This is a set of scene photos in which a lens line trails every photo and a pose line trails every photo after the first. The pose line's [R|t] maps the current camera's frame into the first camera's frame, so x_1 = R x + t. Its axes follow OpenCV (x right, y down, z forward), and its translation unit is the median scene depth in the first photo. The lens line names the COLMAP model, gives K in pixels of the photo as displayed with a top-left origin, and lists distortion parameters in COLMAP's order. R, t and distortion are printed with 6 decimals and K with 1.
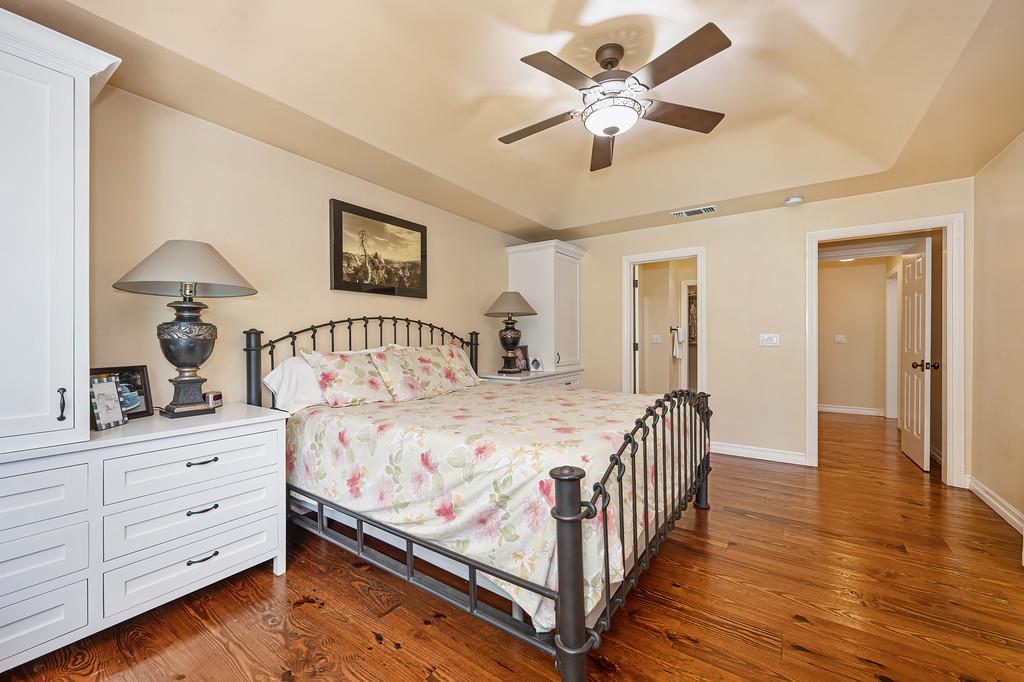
lens RADIAL K [[403.4, 0, 523.0], [0, 403.4, 339.6], [0, 0, 1]] dist [-0.003930, 0.001086]
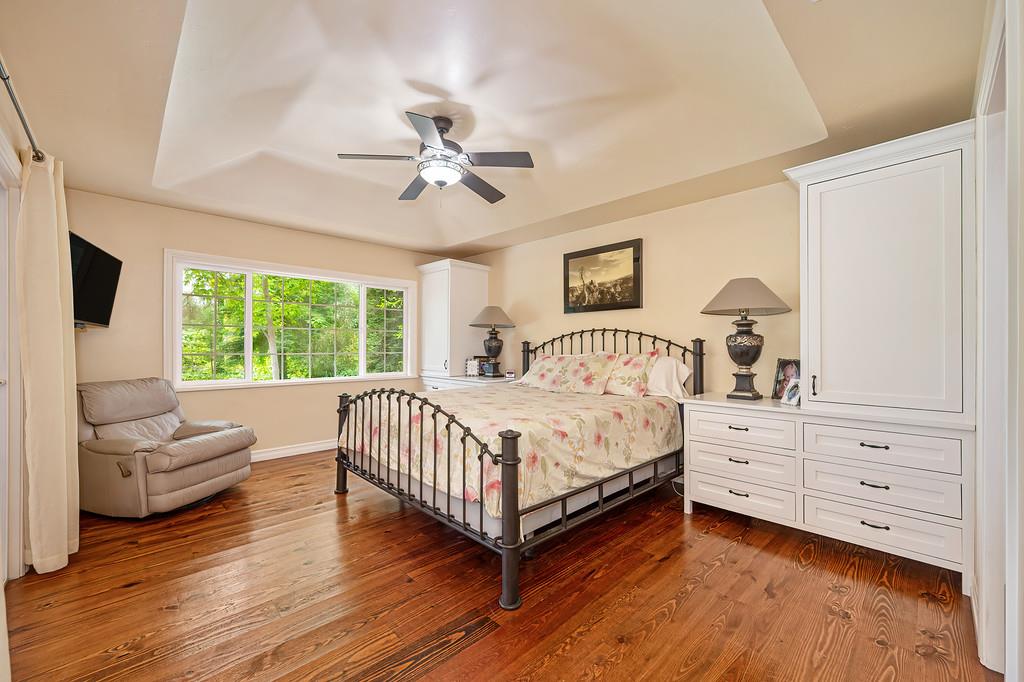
lens RADIAL K [[403.4, 0, 521.0], [0, 403.4, 346.3], [0, 0, 1]] dist [-0.003930, 0.001086]
pose [[-0.195429, -0.000560, -0.980718, 0.938703], [-0.009616, 0.999953, 0.001345, -0.002568], [0.980671, 0.009693, -0.195425, 1.020556]]
